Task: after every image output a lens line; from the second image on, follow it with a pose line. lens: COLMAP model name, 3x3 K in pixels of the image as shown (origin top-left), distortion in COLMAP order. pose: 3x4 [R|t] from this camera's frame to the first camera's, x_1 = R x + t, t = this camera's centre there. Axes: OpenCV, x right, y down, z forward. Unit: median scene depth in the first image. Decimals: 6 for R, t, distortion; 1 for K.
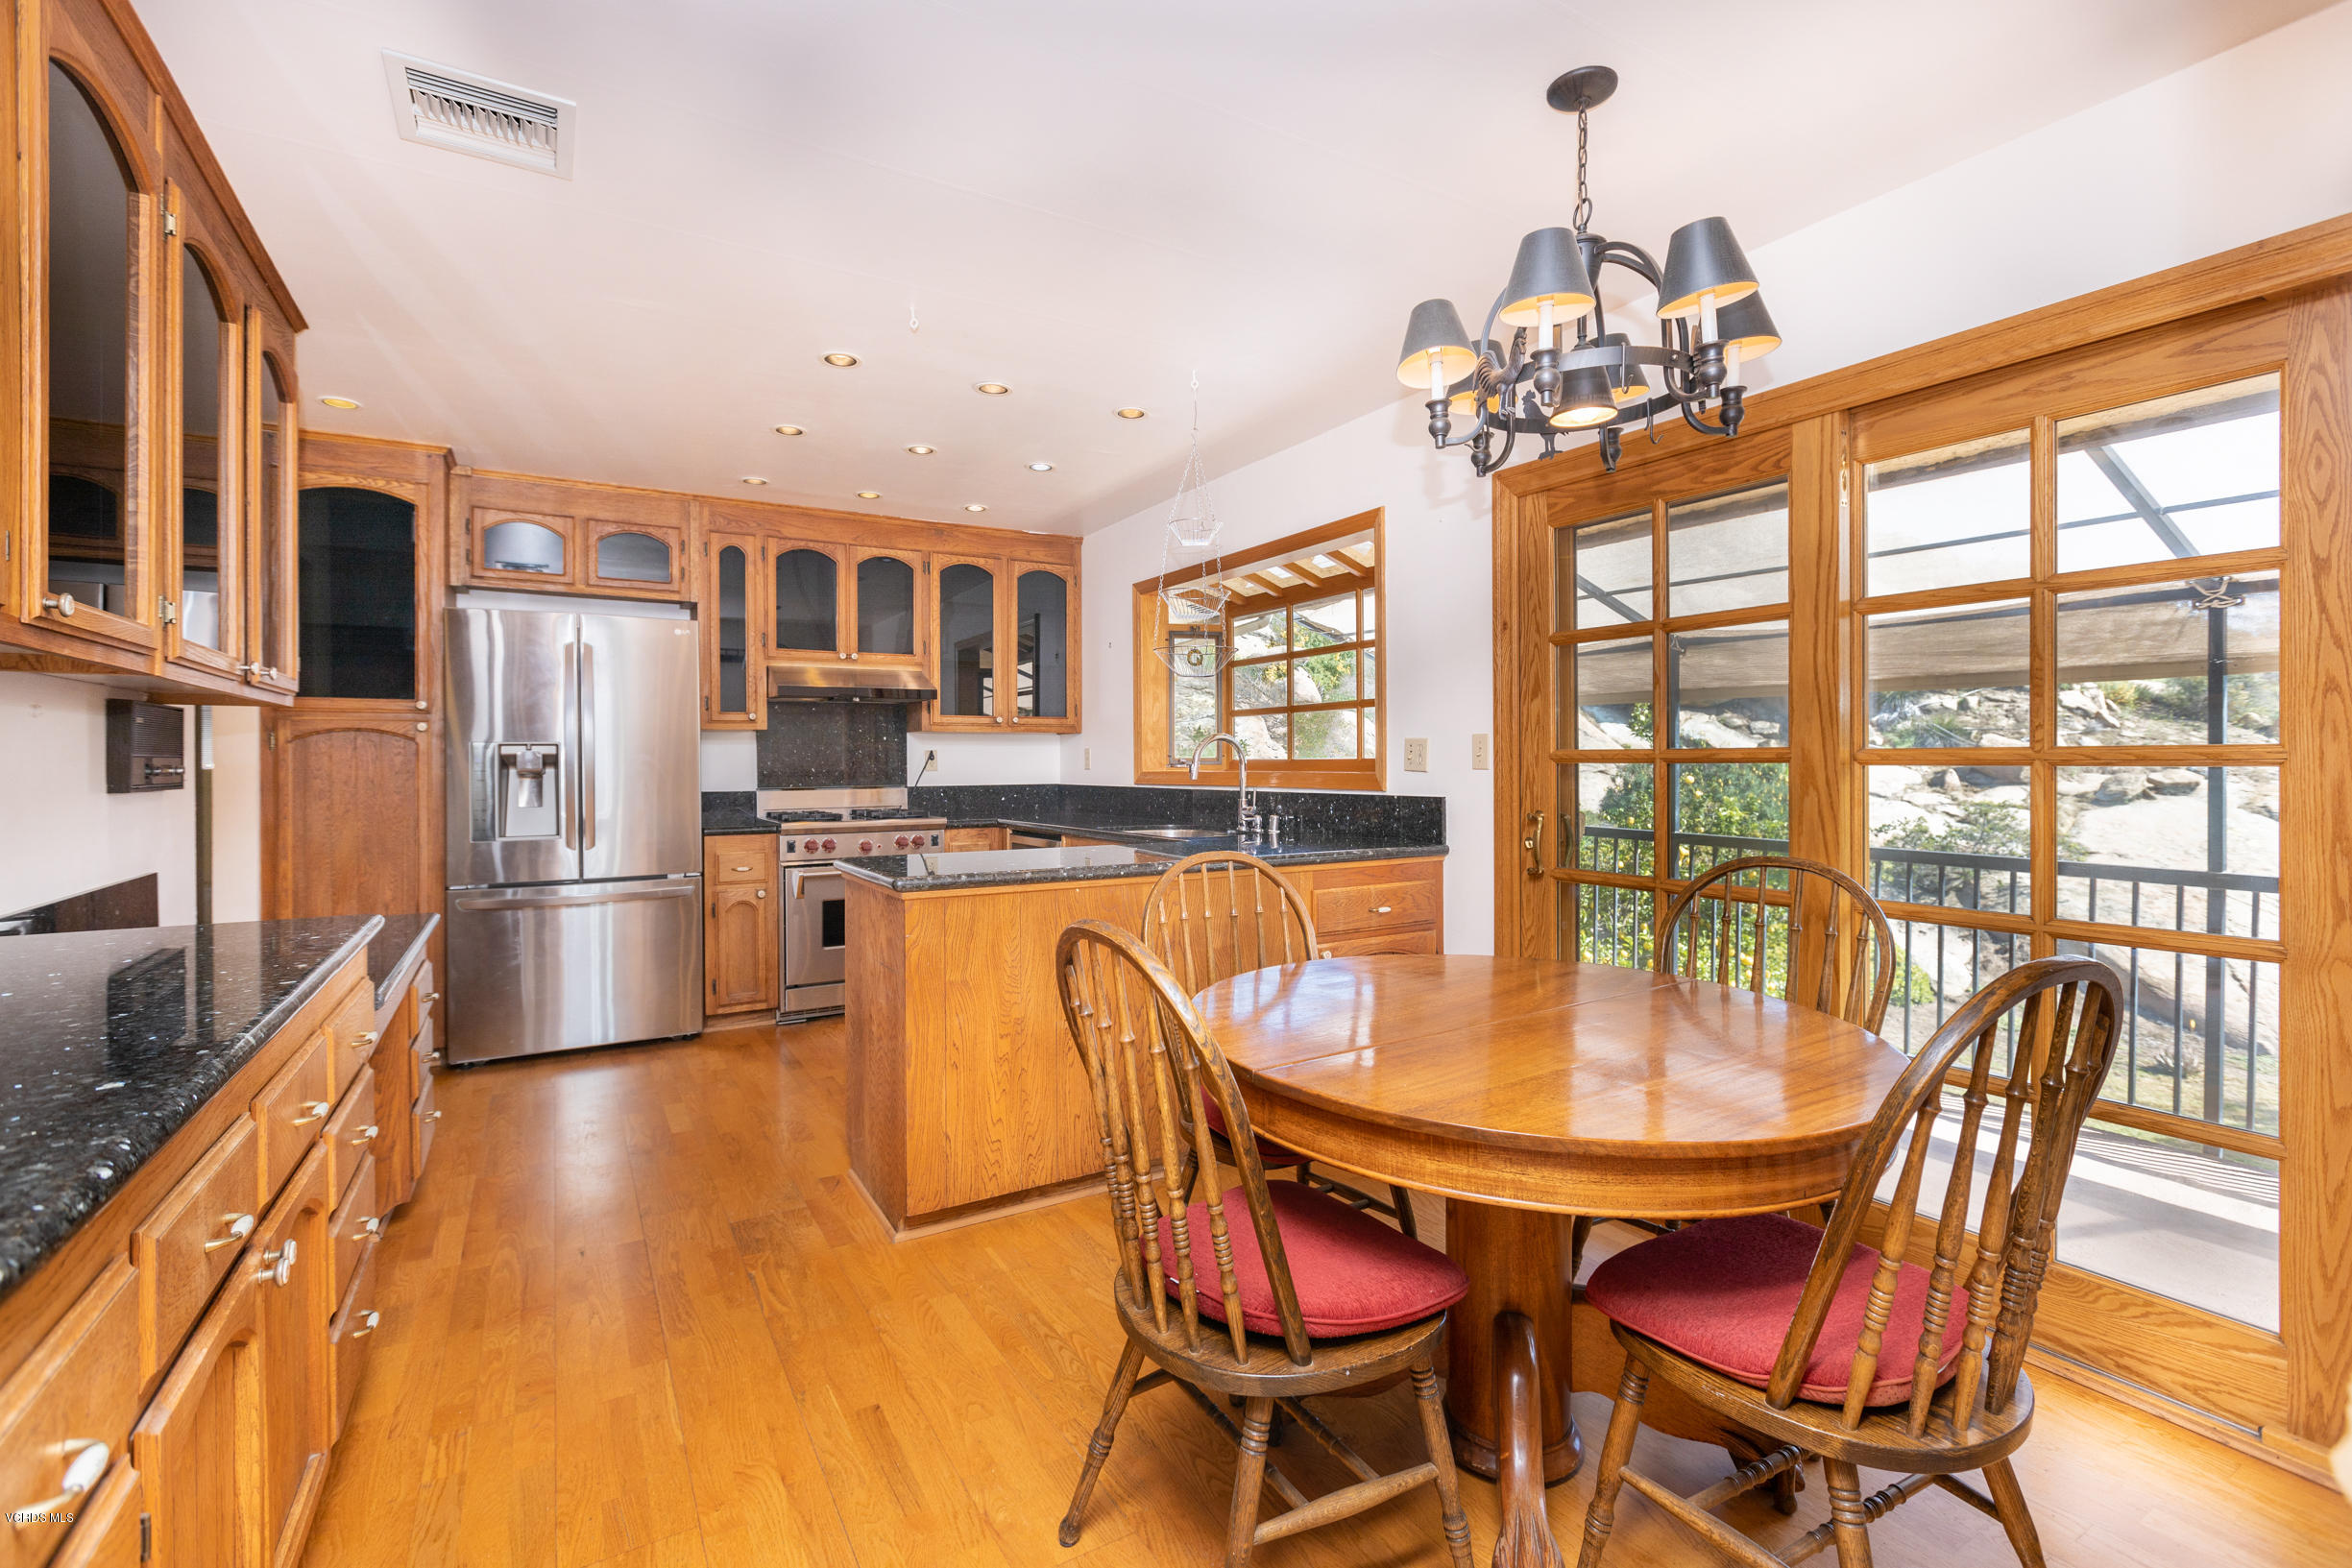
lens RADIAL K [[1073.6, 0, 1153.7], [0, 1073.6, 775.0], [0, 0, 1]] dist [-0.004525, -0.000168]
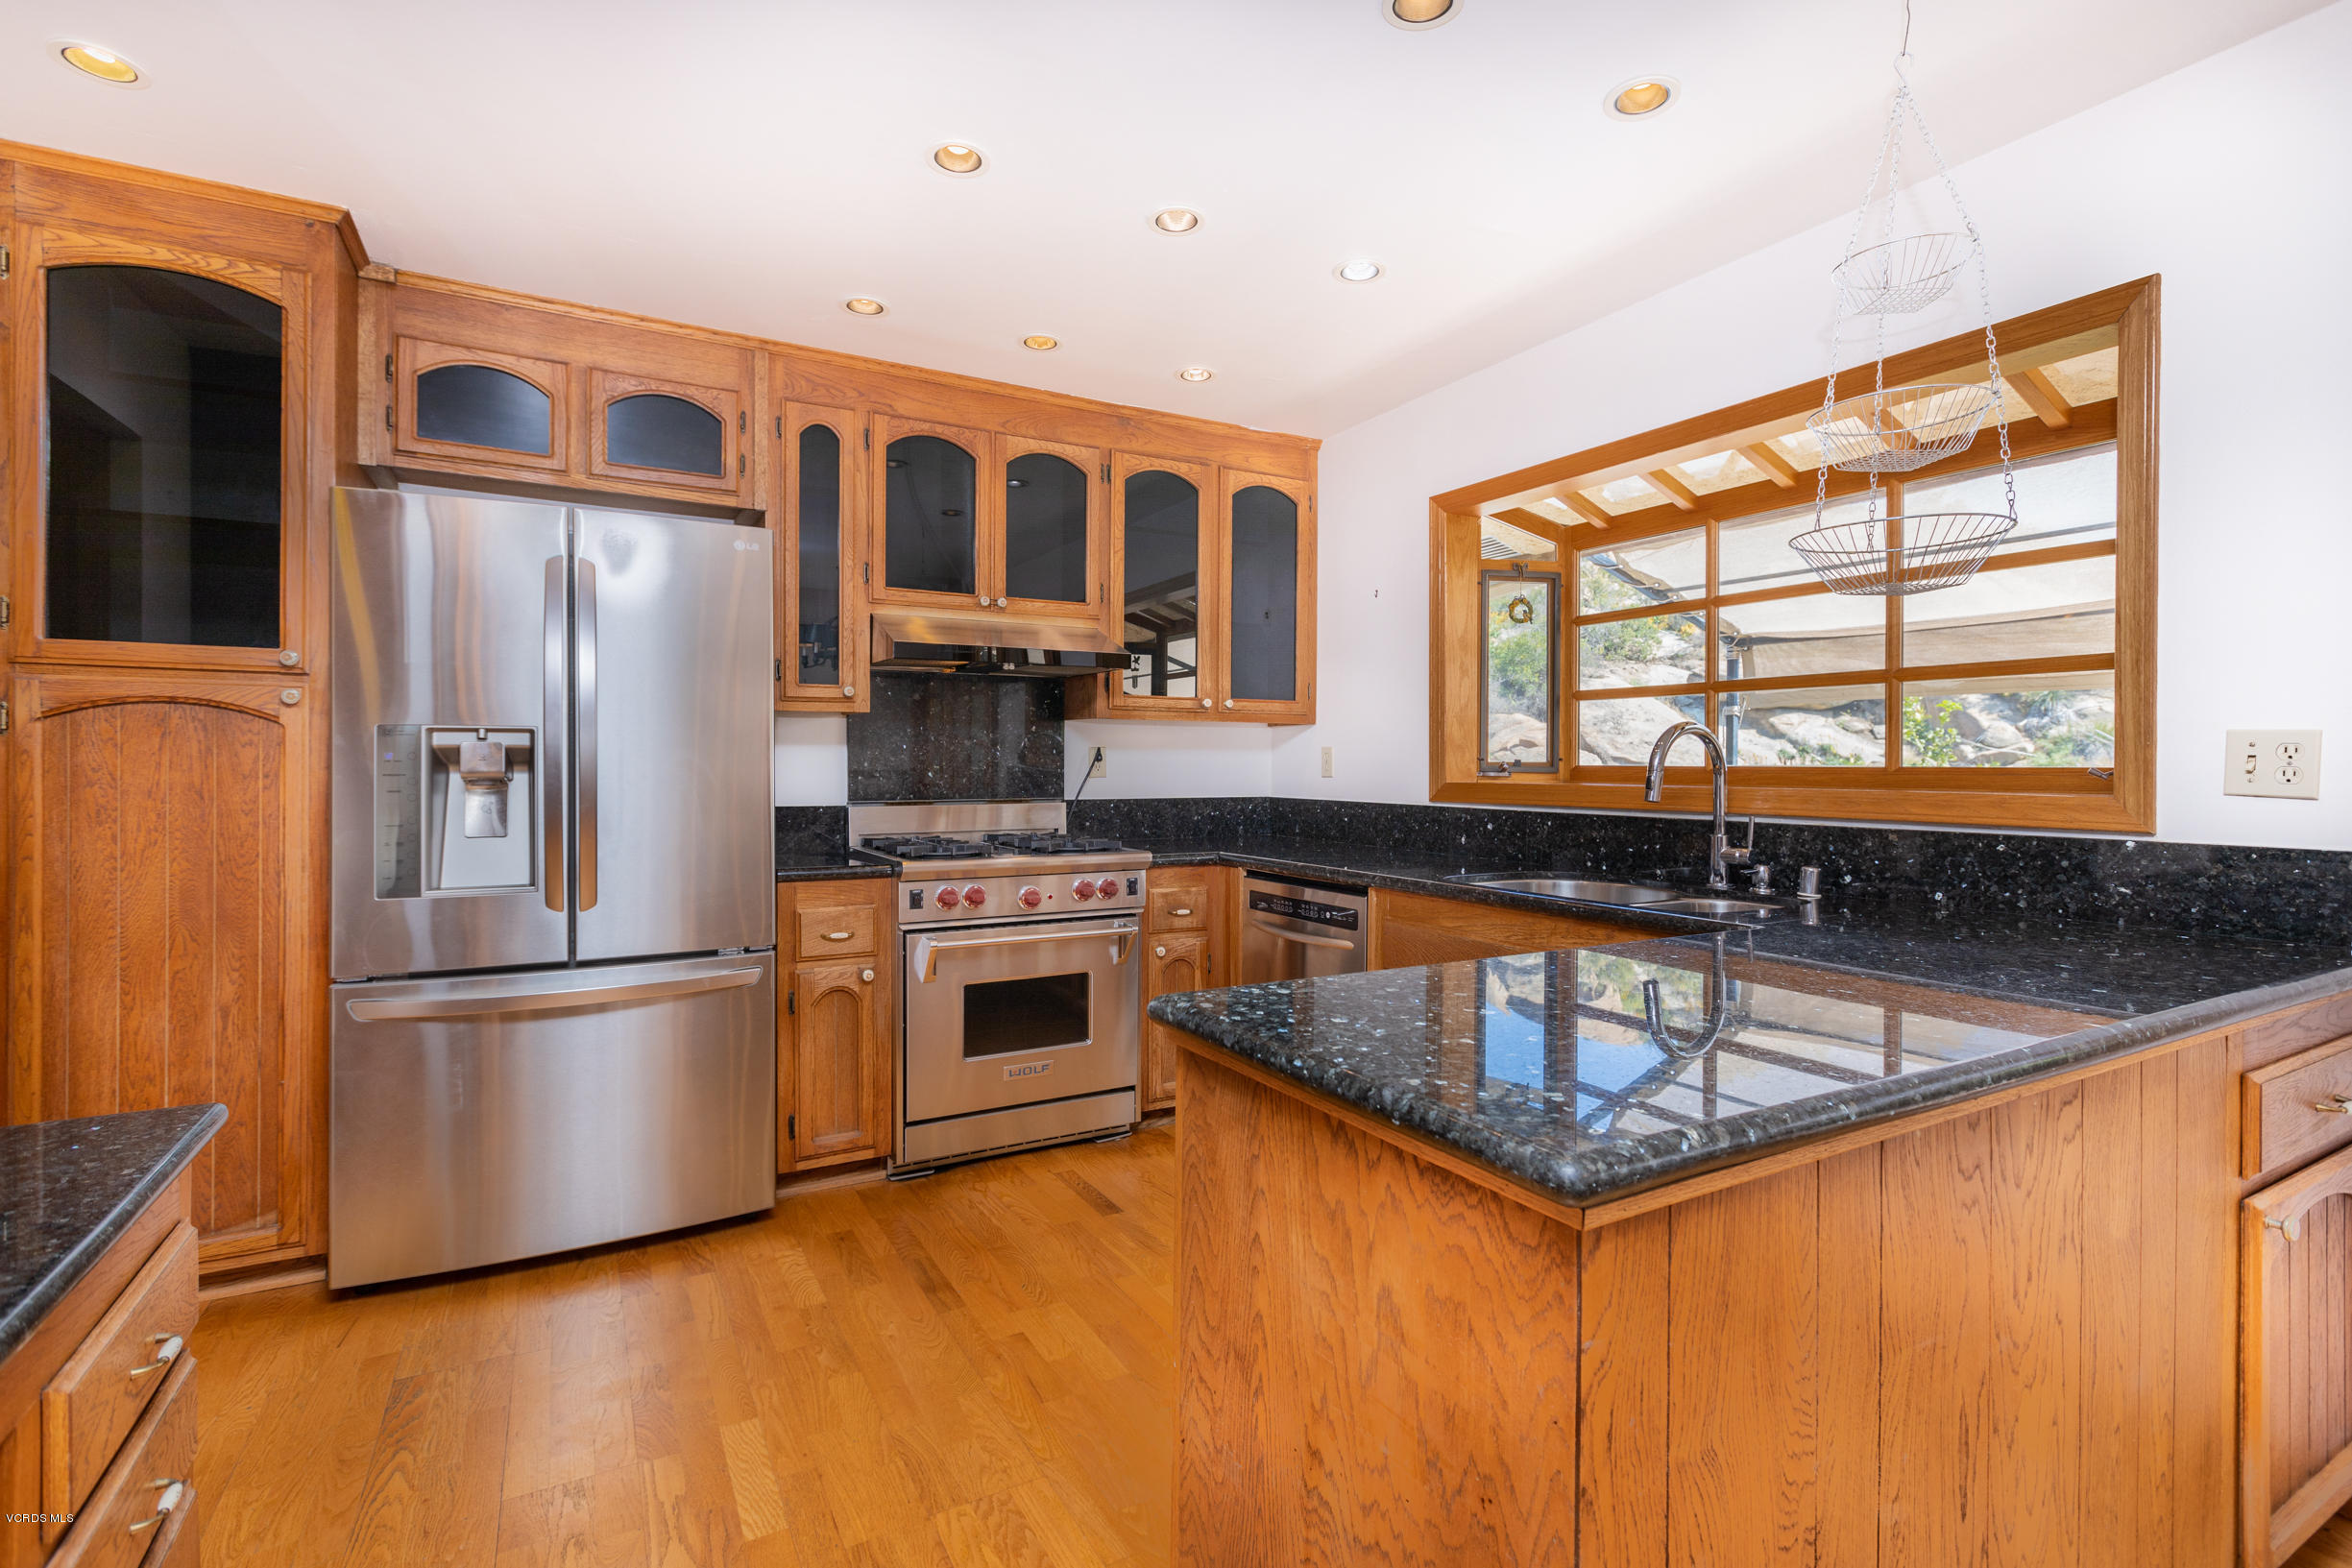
lens RADIAL K [[1073.6, 0, 1196.2], [0, 1073.6, 774.5], [0, 0, 1]] dist [-0.004525, -0.000168]
pose [[0.999756, 0.009132, 0.020099, -0.181228], [-0.009127, 0.999958, -0.000348, -0.006596], [-0.020101, 0.000165, 0.999798, 0.359633]]
